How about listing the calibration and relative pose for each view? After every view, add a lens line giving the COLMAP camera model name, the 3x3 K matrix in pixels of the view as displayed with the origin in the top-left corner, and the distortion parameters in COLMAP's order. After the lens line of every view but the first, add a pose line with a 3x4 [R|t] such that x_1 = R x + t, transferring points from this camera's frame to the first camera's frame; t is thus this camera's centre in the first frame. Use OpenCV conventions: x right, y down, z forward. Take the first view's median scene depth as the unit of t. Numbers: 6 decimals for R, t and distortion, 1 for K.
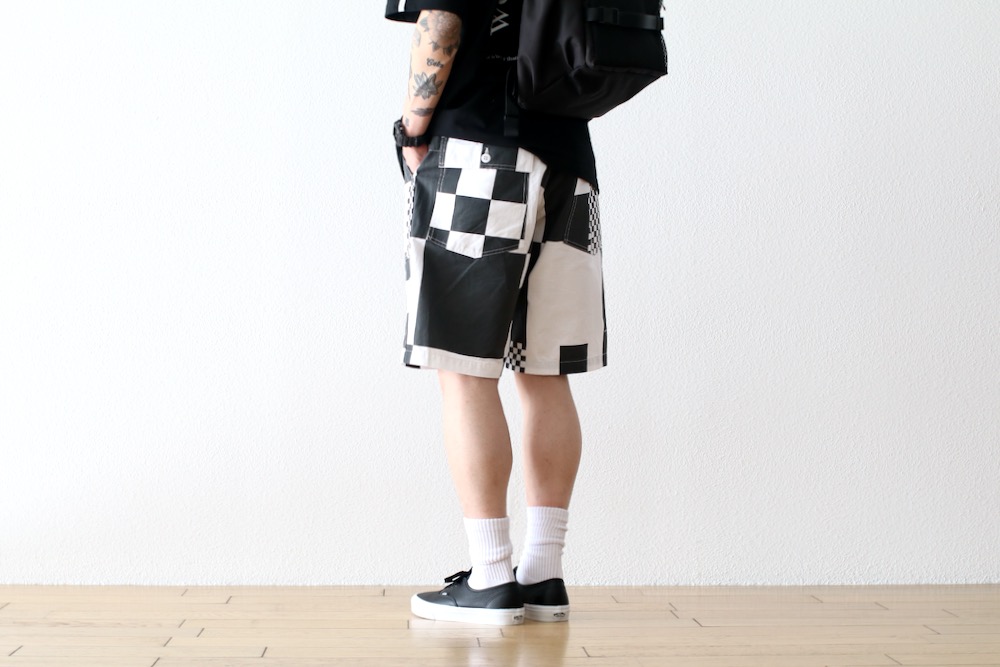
lens RADIAL K [[2396.8, 0, 526.2], [0, 2396.8, 350.5], [0, 0, 1]] dist [-0.122501, 0.000000]
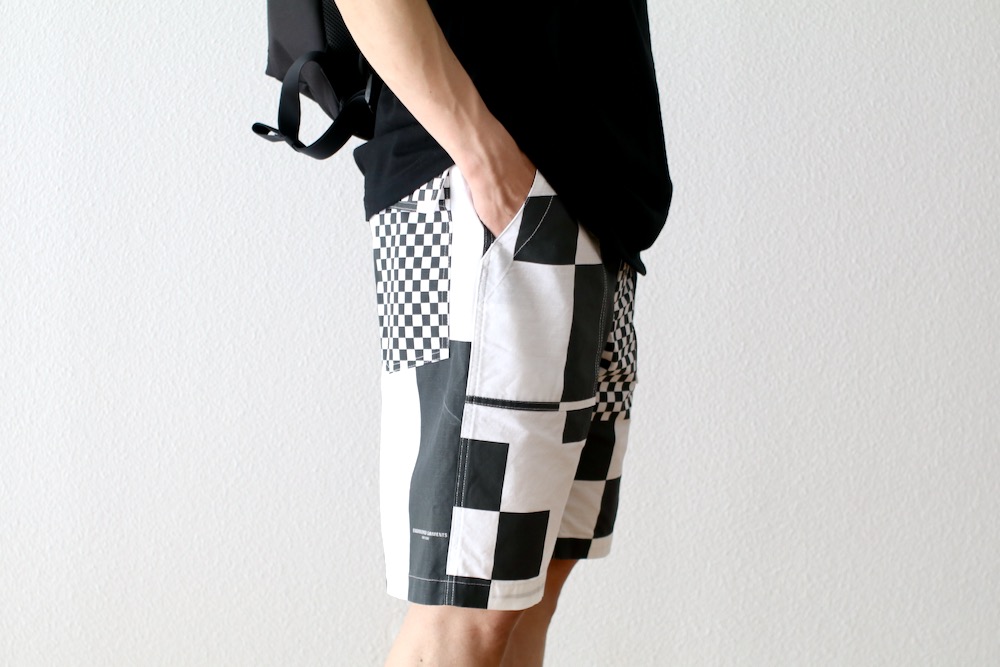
lens RADIAL K [[2396.8, 0, 491.5], [0, 2396.8, 330.4], [0, 0, 1]] dist [-0.122501, 0.000000]
pose [[0.977928, -0.032843, 0.206346, -0.119887], [-0.000038, 0.987541, 0.157361, -0.117235], [-0.208944, -0.153895, 0.965743, 0.416759]]
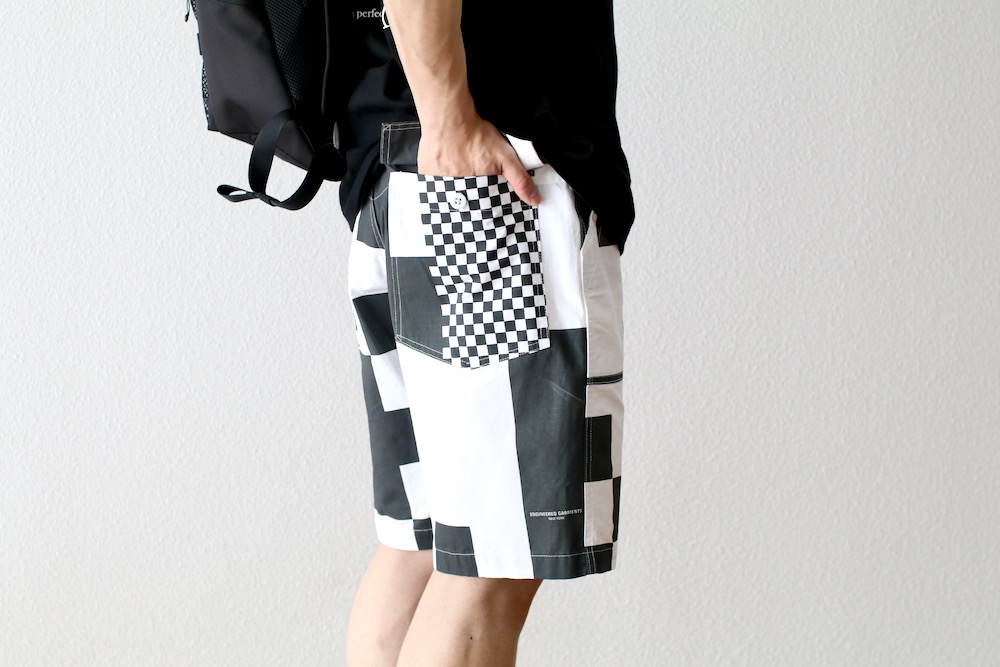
lens RADIAL K [[2396.8, 0, 509.7], [0, 2396.8, 340.6], [0, 0, 1]] dist [-0.122501, 0.000000]
pose [[0.969029, -0.039517, 0.243764, -0.128016], [-0.001596, 0.986090, 0.166202, -0.122015], [-0.246941, -0.161444, 0.955487, 0.384324]]
